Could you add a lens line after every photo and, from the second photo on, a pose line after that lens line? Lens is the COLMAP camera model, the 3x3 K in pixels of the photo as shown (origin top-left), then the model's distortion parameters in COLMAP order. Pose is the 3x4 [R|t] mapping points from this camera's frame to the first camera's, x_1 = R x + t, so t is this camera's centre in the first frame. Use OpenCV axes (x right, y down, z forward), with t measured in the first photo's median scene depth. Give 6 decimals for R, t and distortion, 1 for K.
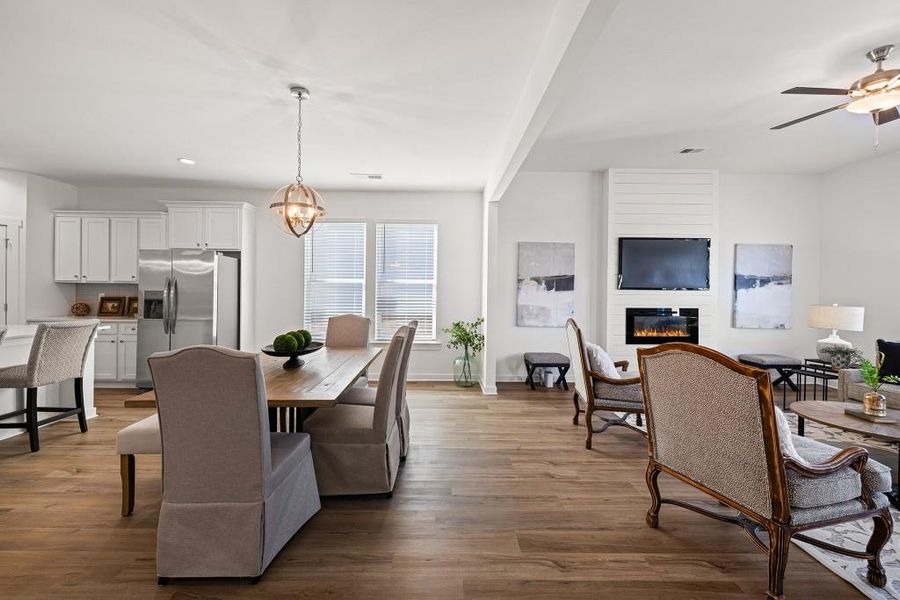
lens RADIAL K [[378.0, 0, 446.9], [0, 378.0, 295.5], [0, 0, 1]] dist [-0.000585, 0.000201]
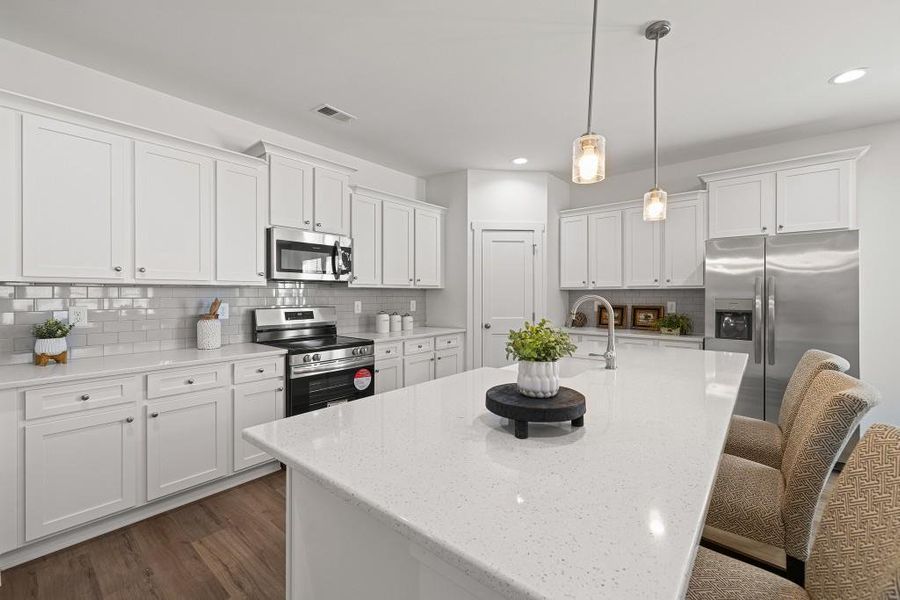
lens RADIAL K [[374.8, 0, 445.9], [0, 374.8, 294.1], [0, 0, 1]] dist [0.003009, 0.000152]
pose [[0.755229, -0.011027, -0.655369, -0.619760], [0.003074, 0.999907, -0.013282, -0.011513], [0.655454, 0.008016, 0.755192, 0.124321]]
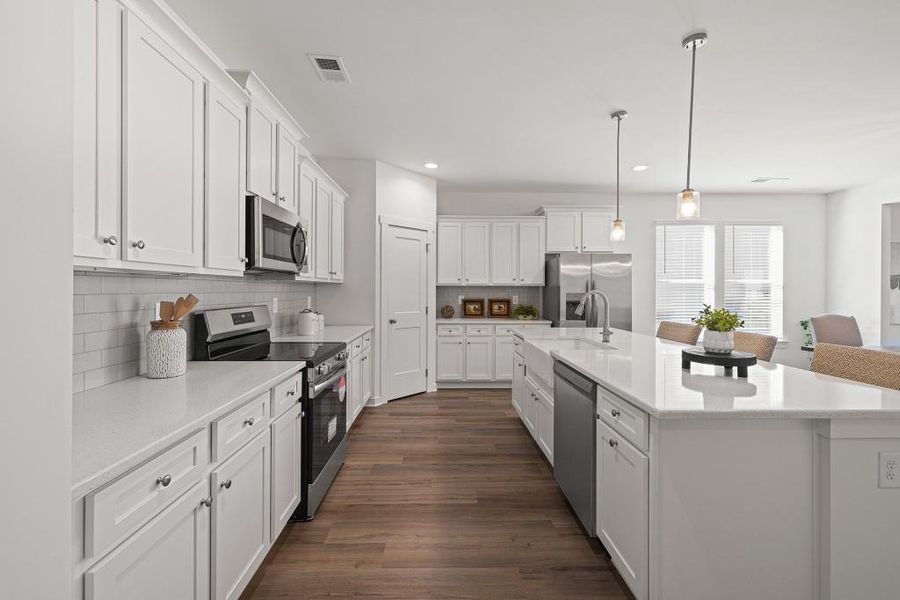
lens RADIAL K [[378.1, 0, 446.8], [0, 378.1, 289.4], [0, 0, 1]] dist [0.001888, 0.000189]
pose [[0.999948, -0.008450, 0.005737, -0.969838], [0.008505, 0.999918, -0.009615, -0.013192], [-0.005656, 0.009663, 0.999937, -0.024283]]
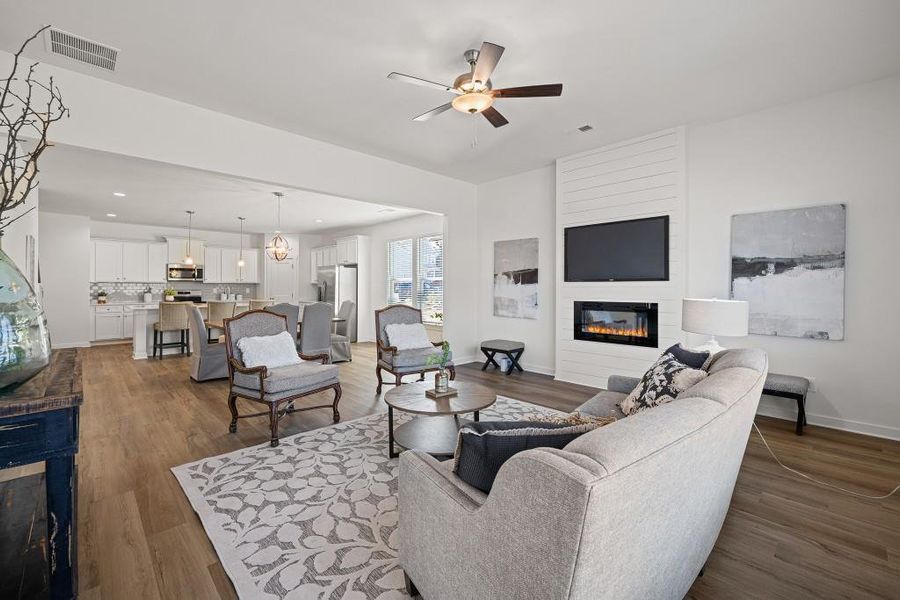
lens RADIAL K [[381.3, 0, 447.1], [0, 381.3, 287.8], [0, 0, 1]] dist [0.000722, 0.000357]
pose [[0.683942, -0.007785, -0.729495, 0.951346], [0.000122, 0.999944, -0.010557, 0.009649], [0.729537, 0.007132, 0.683905, 0.111926]]
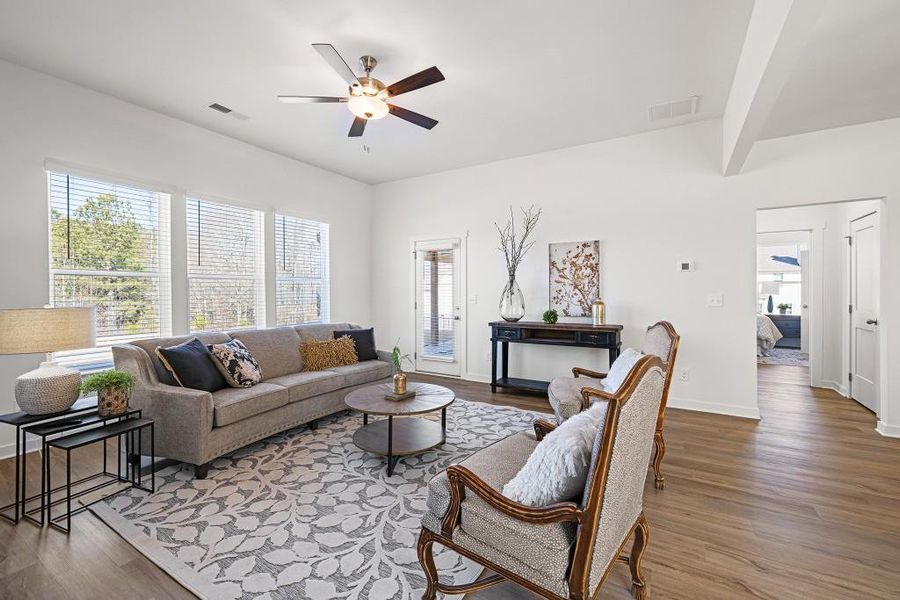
lens RADIAL K [[378.1, 0, 446.8], [0, 378.1, 289.4], [0, 0, 1]] dist [0.001888, 0.000189]
pose [[-0.851434, -0.006957, 0.524416, 0.194993], [-0.002689, 0.999957, 0.008900, -0.003913], [-0.524455, 0.006168, -0.851416, 0.917946]]
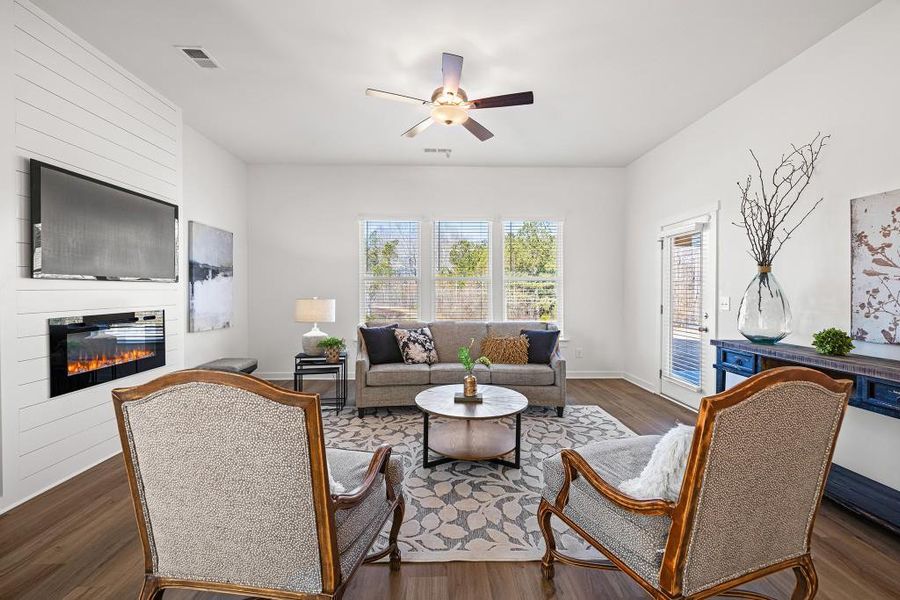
lens RADIAL K [[378.1, 0, 446.8], [0, 378.1, 289.4], [0, 0, 1]] dist [0.001888, 0.000189]
pose [[-0.017781, -0.009227, 0.999799, 0.004705], [0.007487, 0.999928, 0.009362, -0.003482], [-0.999814, 0.007652, -0.017711, 0.523662]]
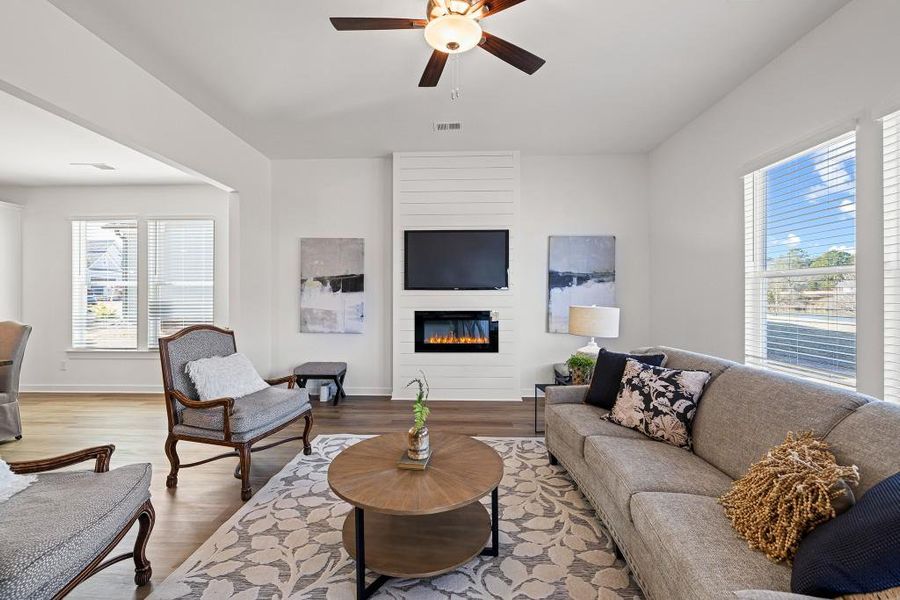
lens RADIAL K [[375.8, 0, 447.1], [0, 375.8, 296.7], [0, 0, 1]] dist [-0.000597, -0.000029]
pose [[0.998840, -0.009685, -0.047179, 0.588392], [0.009402, 0.999937, -0.006213, 0.006125], [0.047236, 0.005762, 0.998867, 0.132590]]
